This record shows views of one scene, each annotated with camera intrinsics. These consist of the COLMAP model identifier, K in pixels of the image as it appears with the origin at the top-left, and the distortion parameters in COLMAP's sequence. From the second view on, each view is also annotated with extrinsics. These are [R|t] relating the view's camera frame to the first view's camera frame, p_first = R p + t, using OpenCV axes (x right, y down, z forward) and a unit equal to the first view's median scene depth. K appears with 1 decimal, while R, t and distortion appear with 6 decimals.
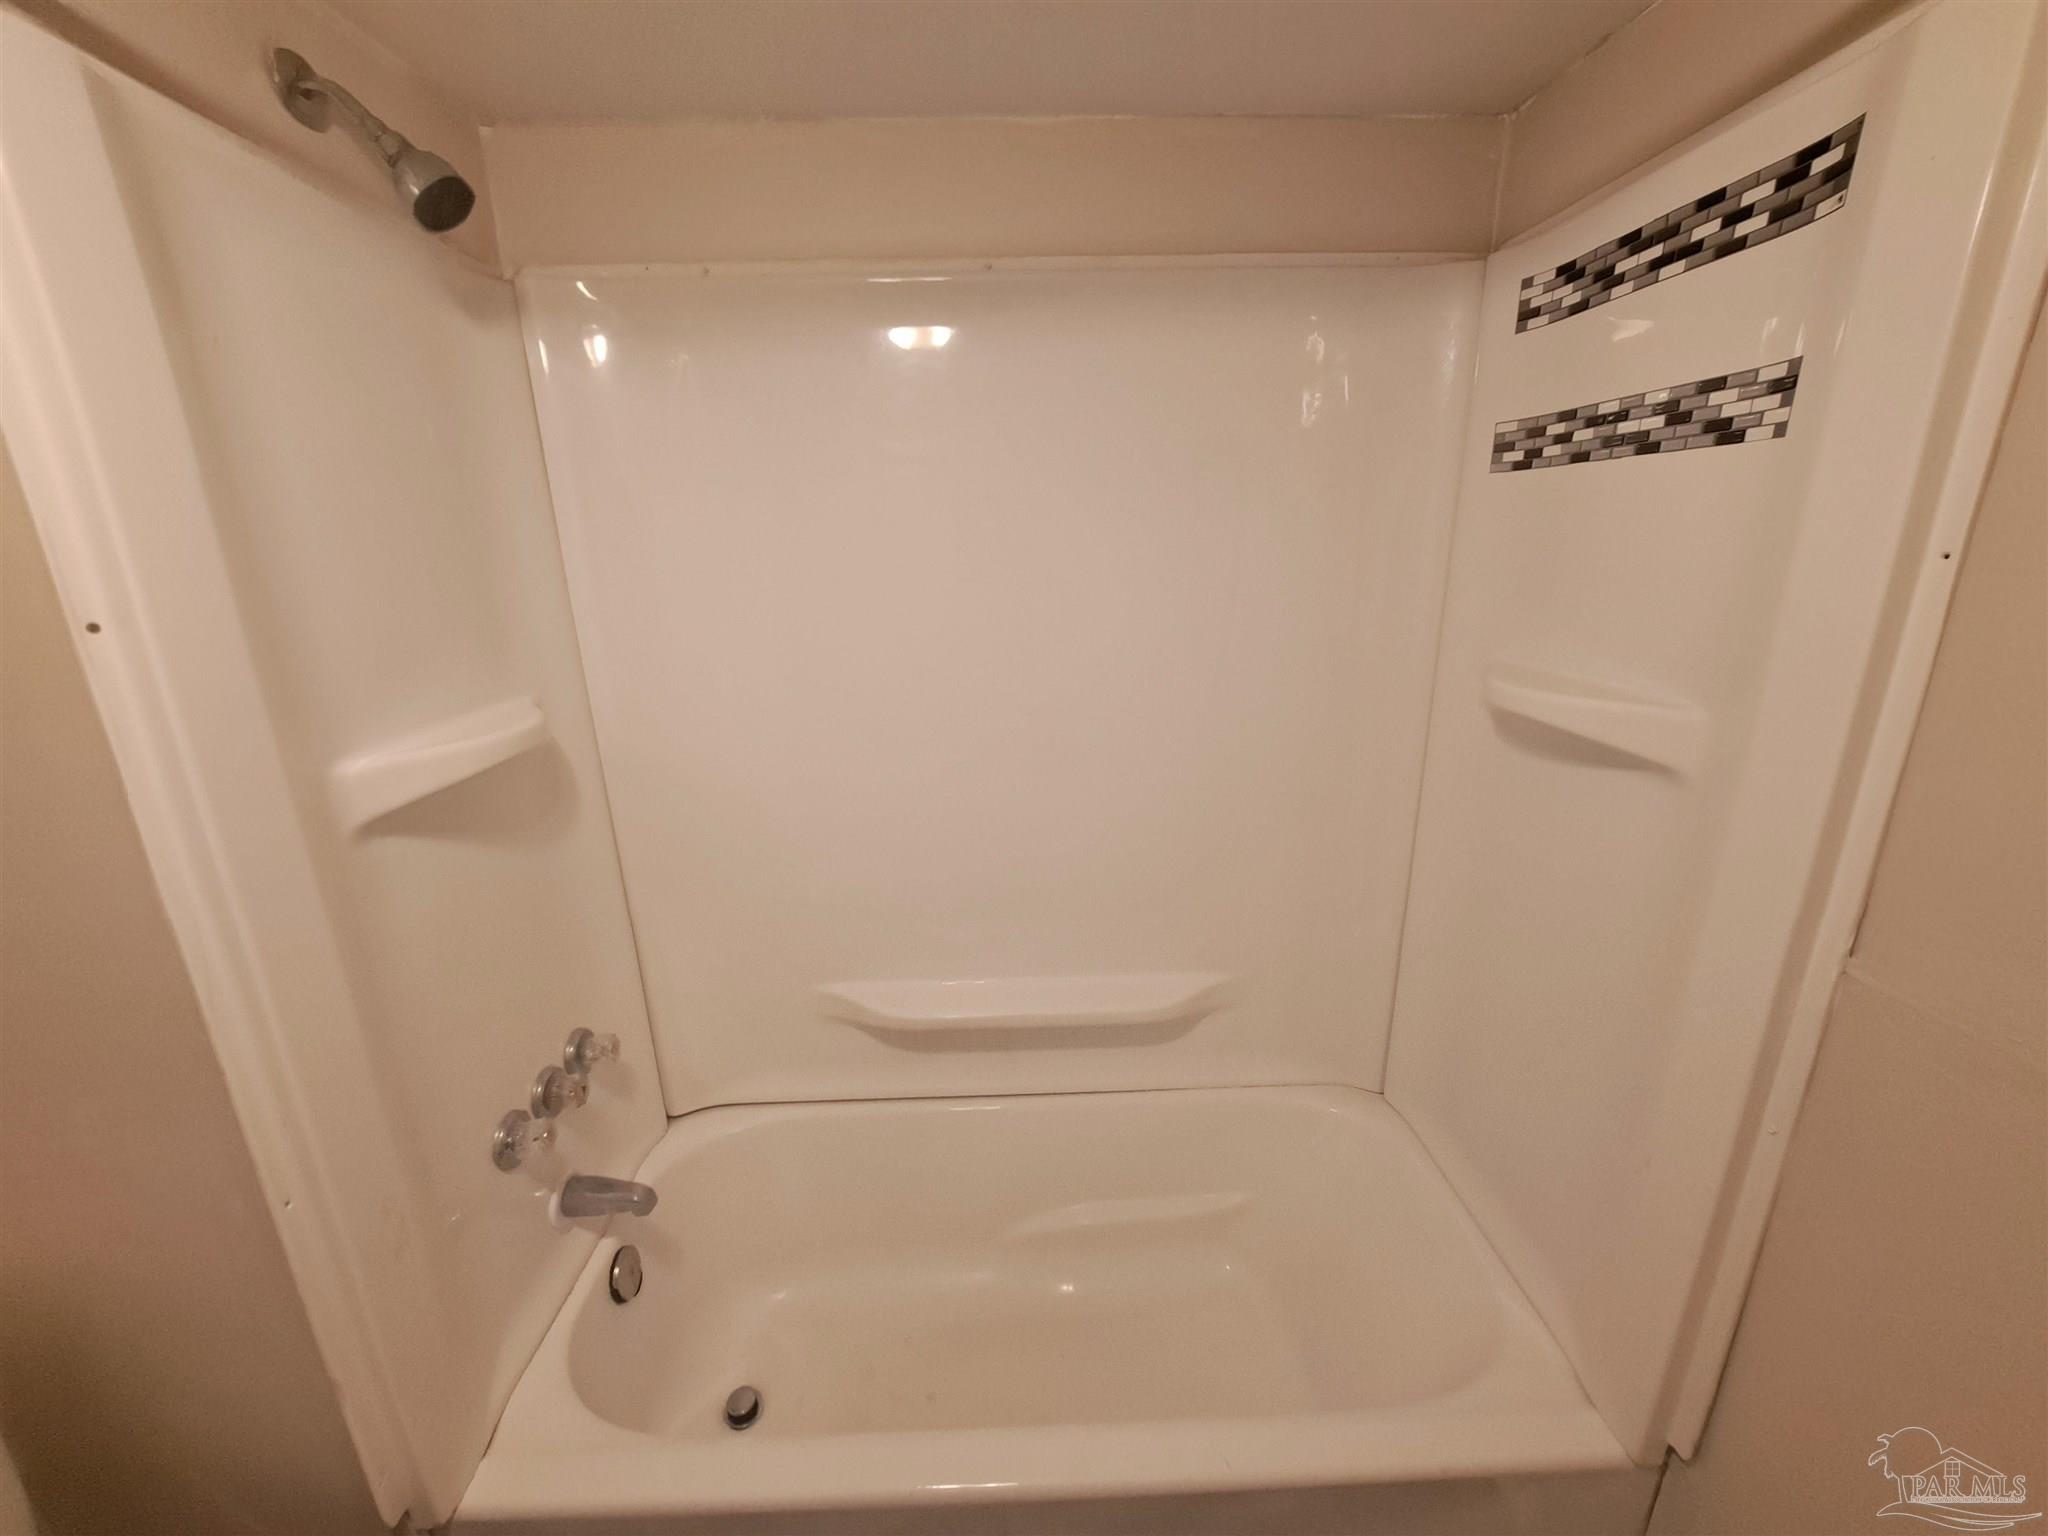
lens RADIAL K [[815.3, 0, 1024.0], [0, 815.3, 768.0], [0, 0, 1]] dist [-0.009397, -0.000090]
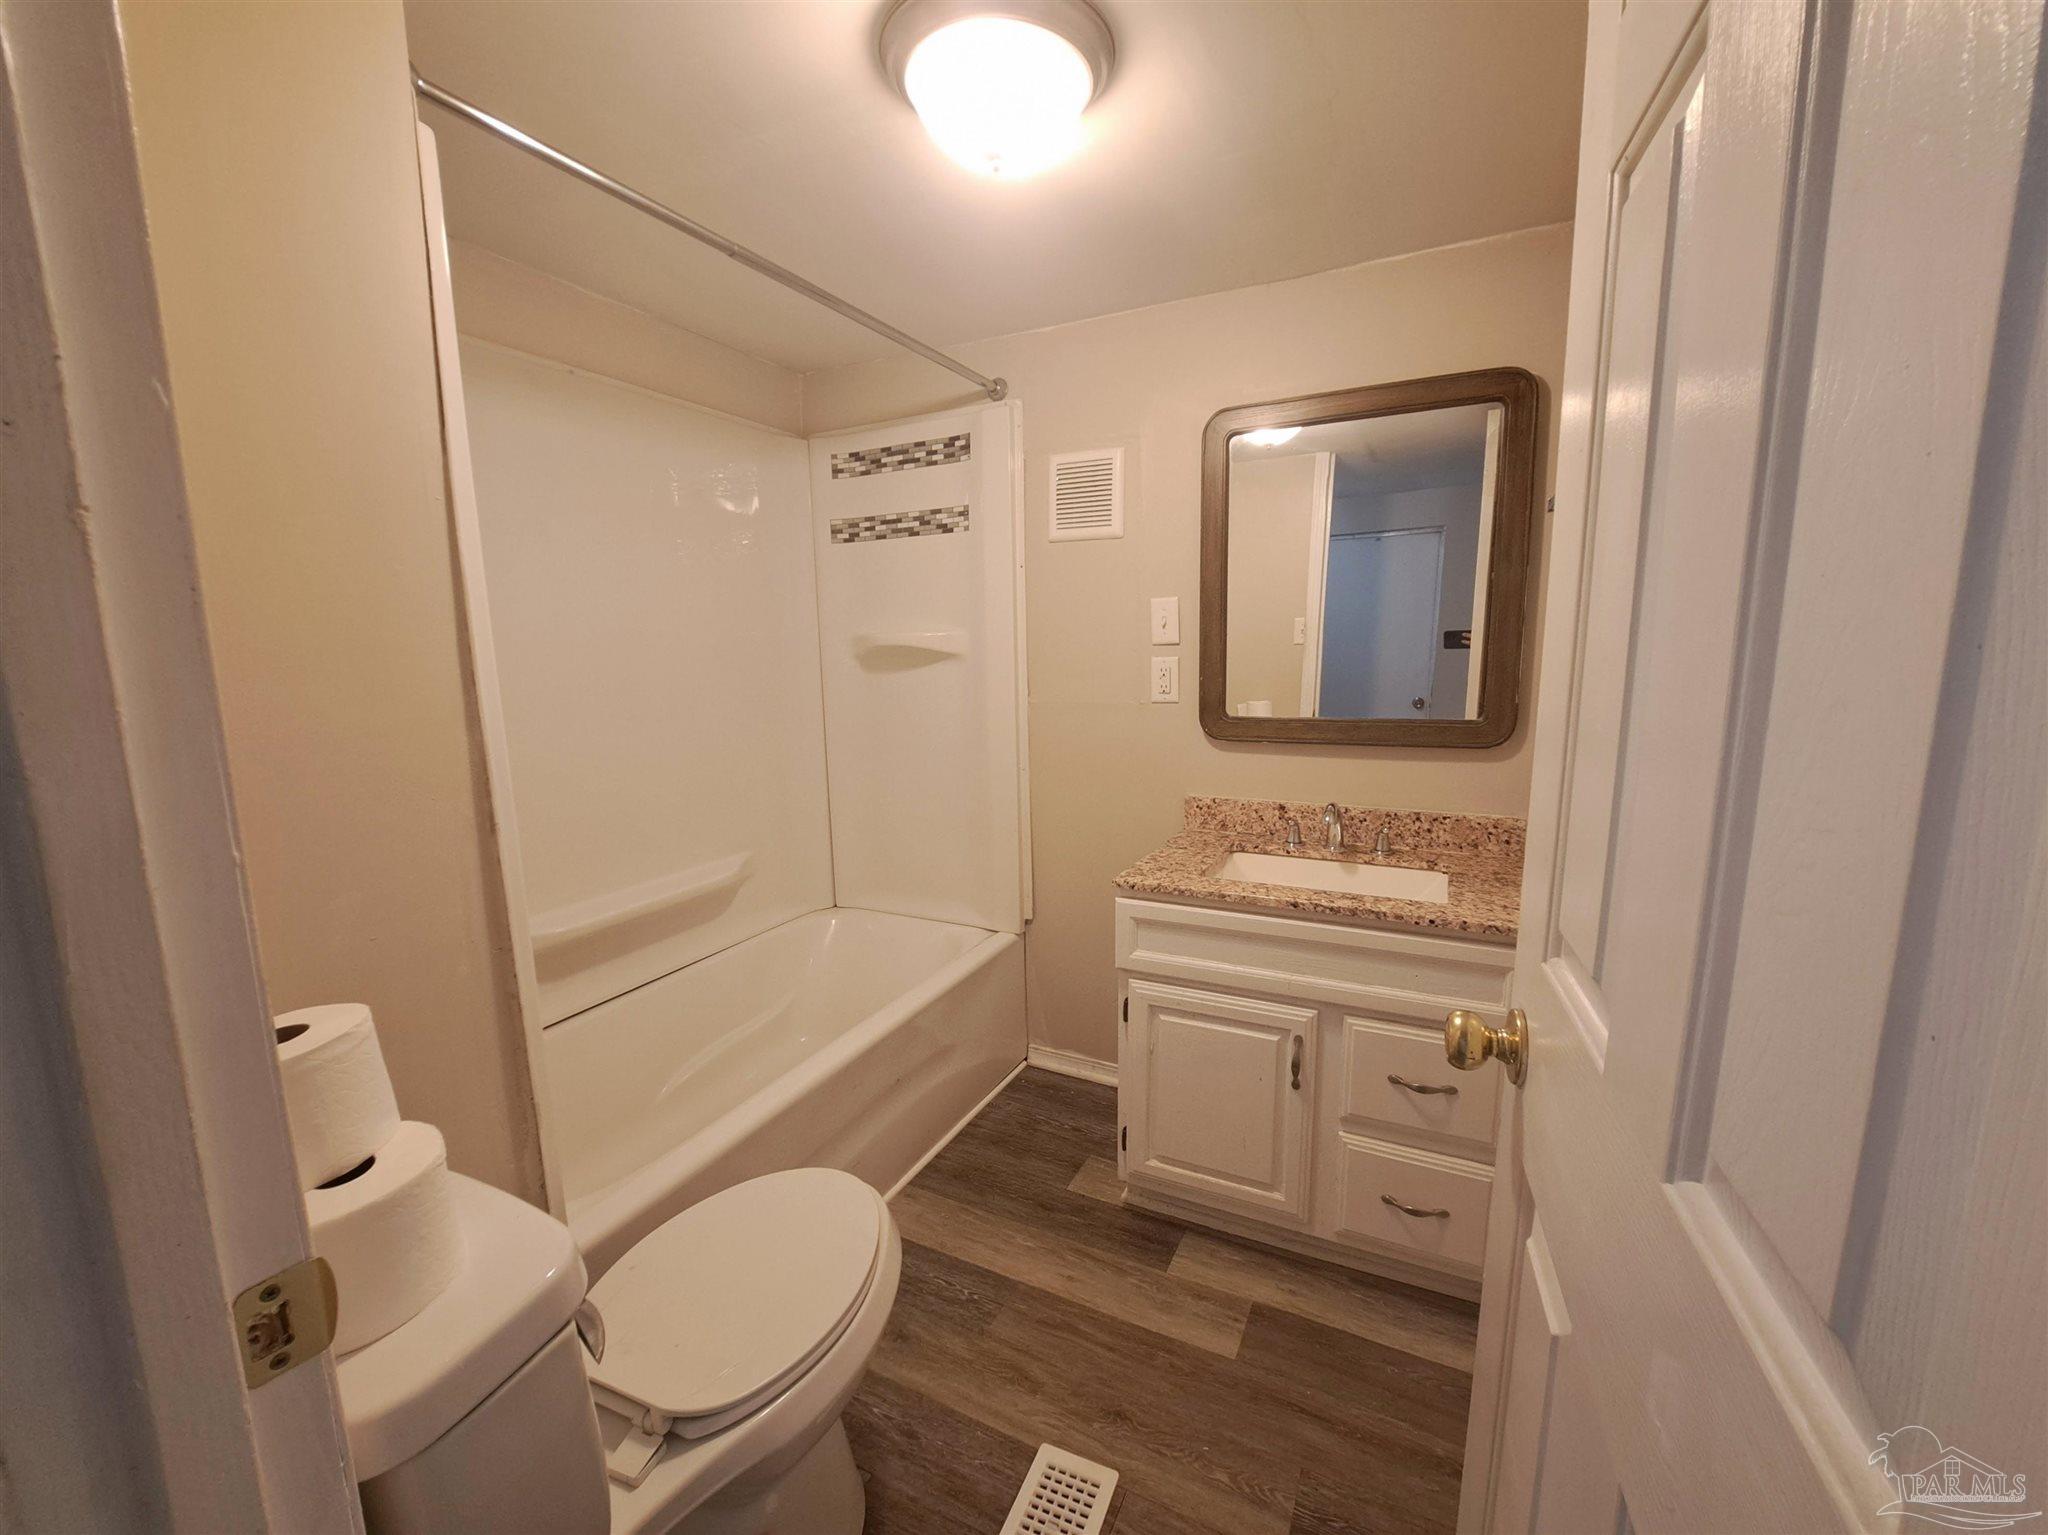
lens RADIAL K [[815.3, 0, 1024.0], [0, 815.3, 767.5], [0, 0, 1]] dist [-0.009397, -0.000090]
pose [[0.465548, -0.115741, 0.877422, -1.280012], [0.254966, 0.966919, -0.007735, 0.381057], [-0.847501, 0.227313, 0.479657, -0.297001]]
